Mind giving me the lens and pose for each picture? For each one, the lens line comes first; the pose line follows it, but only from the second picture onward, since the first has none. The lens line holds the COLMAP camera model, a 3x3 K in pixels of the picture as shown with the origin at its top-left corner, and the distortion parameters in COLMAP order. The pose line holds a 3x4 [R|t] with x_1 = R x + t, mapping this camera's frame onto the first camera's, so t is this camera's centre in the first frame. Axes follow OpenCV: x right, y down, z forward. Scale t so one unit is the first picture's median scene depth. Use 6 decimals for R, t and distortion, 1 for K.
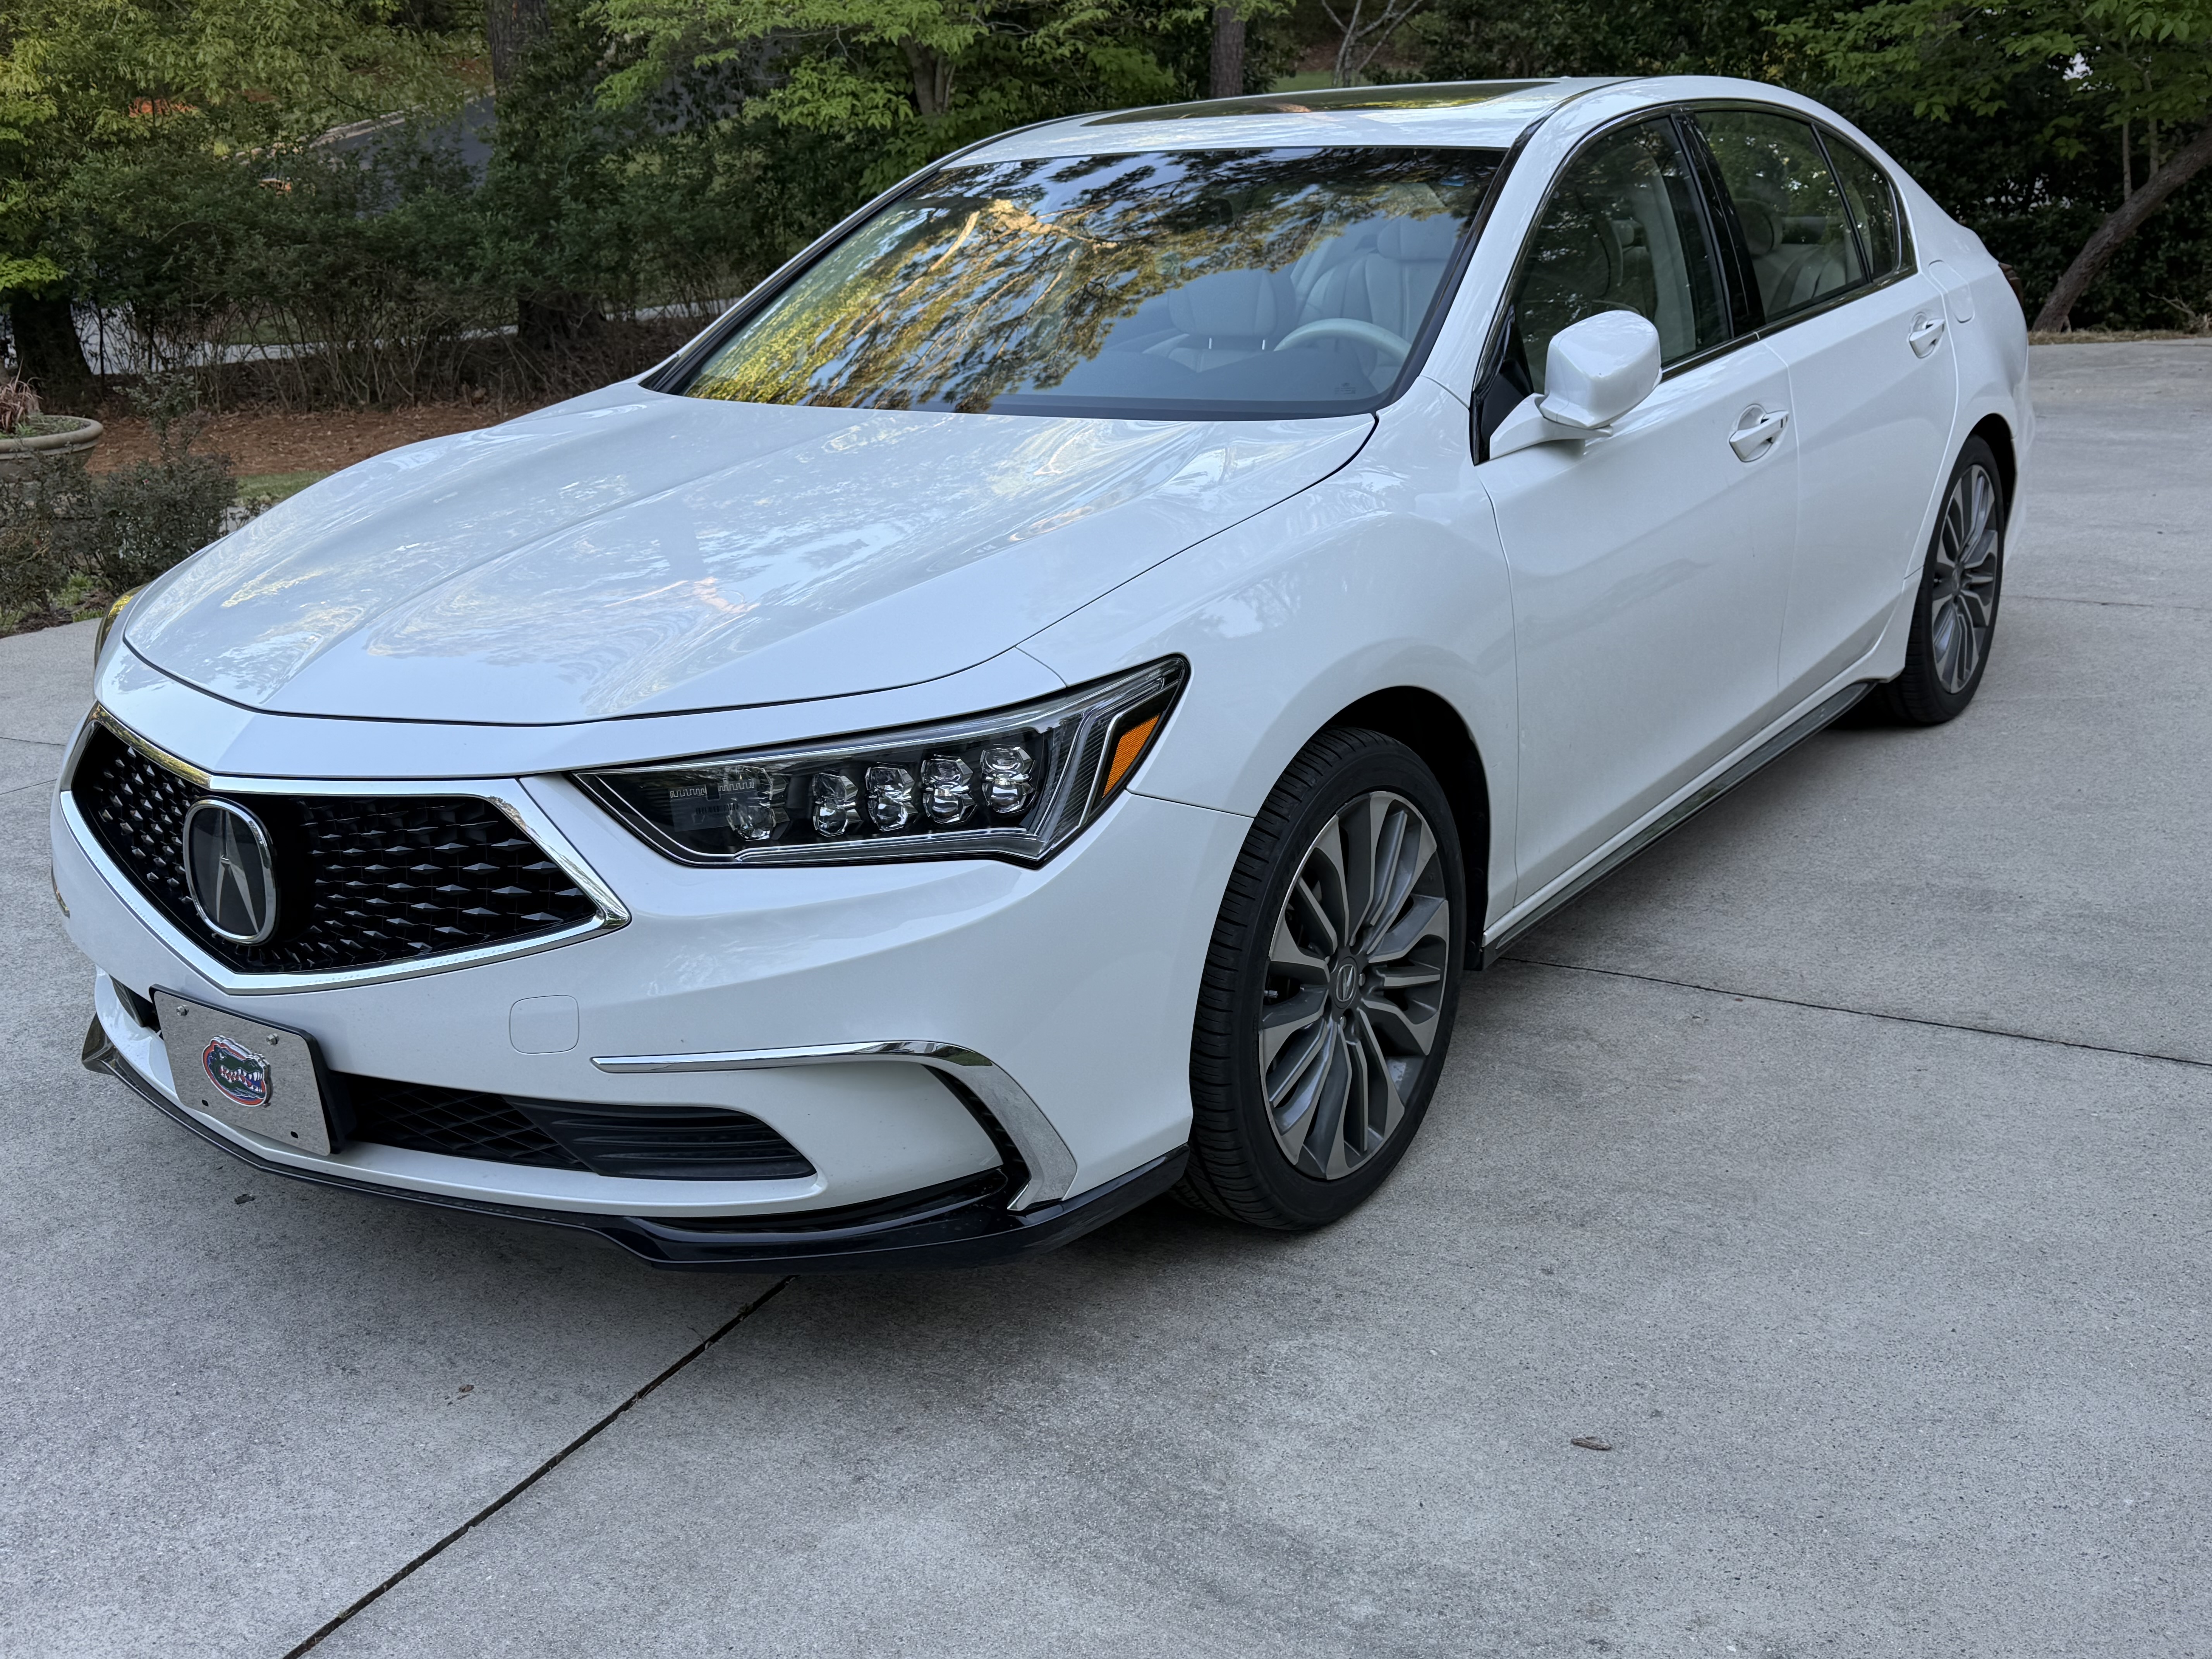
lens RADIAL K [[2253.1, 0, 1098.4], [0, 2253.1, 772.0], [0, 0, 1]] dist [0.130521, -0.304827]
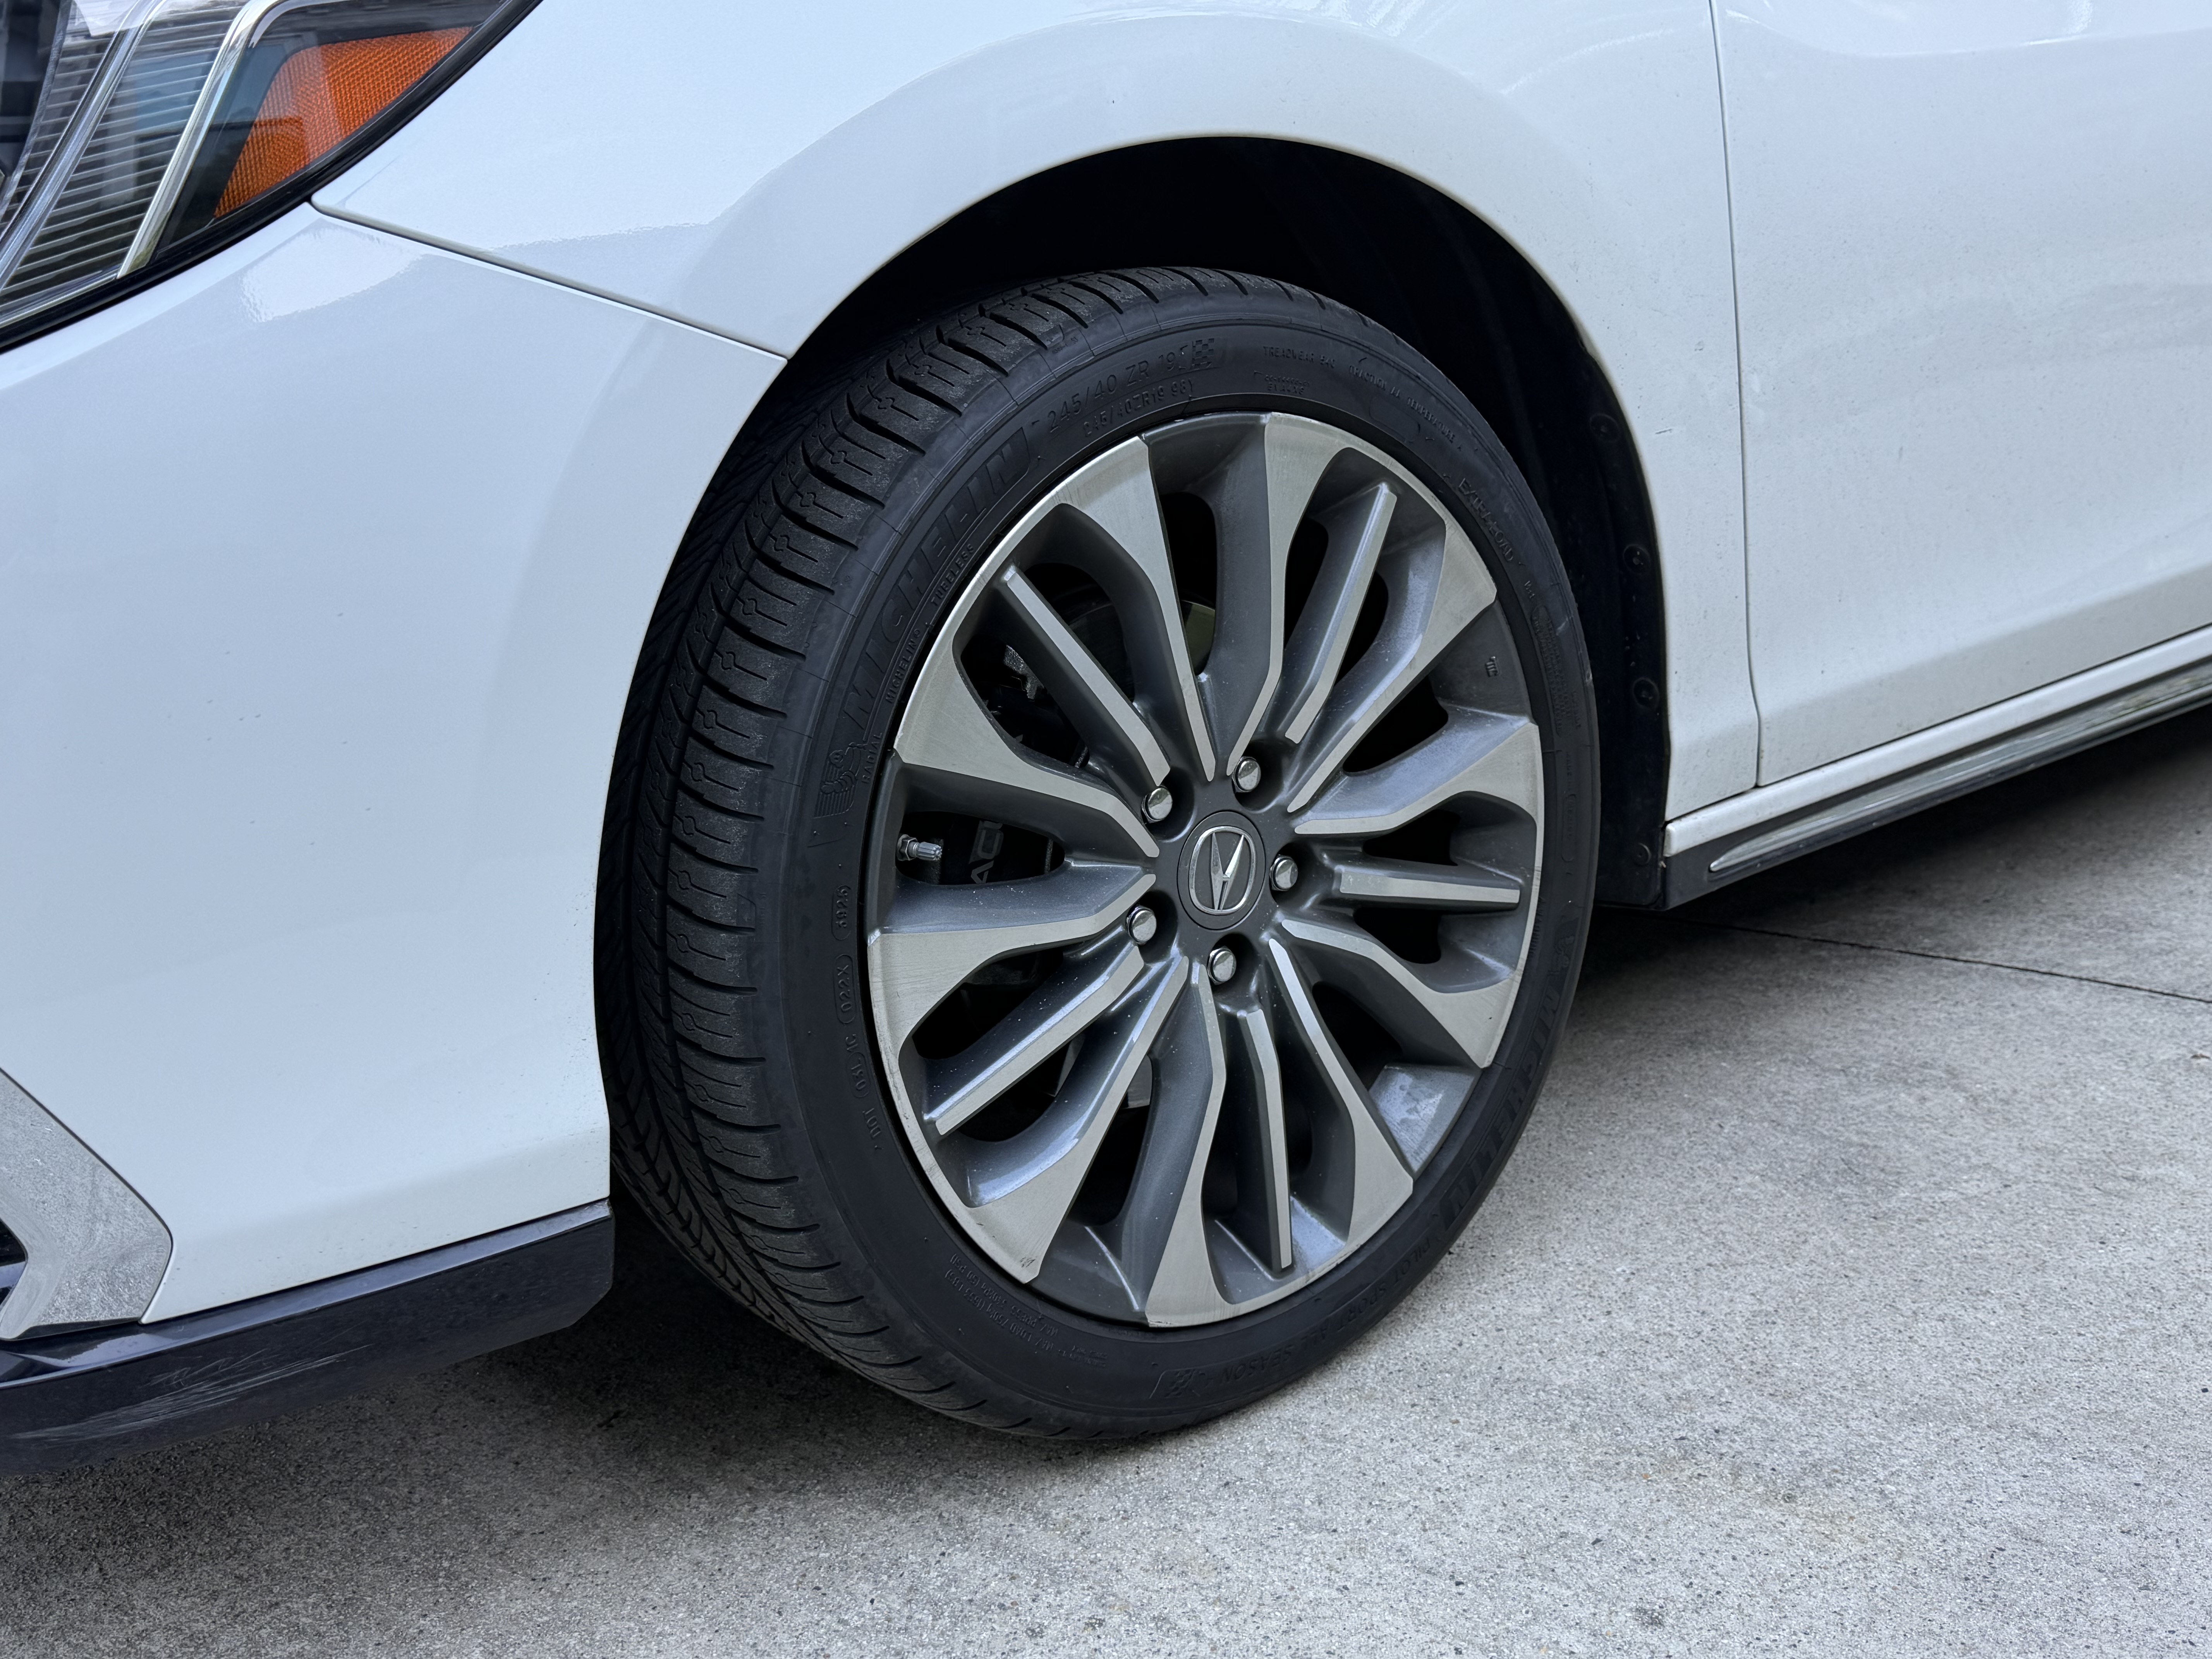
lens RADIAL K [[2253.1, 0, 1098.4], [0, 2253.1, 772.0], [0, 0, 1]] dist [0.130521, -0.304827]
pose [[0.965291, 0.022654, -0.260191, 0.193204], [-0.035346, 0.998397, -0.044203, 0.091968], [0.258773, 0.051865, 0.964545, 0.562426]]
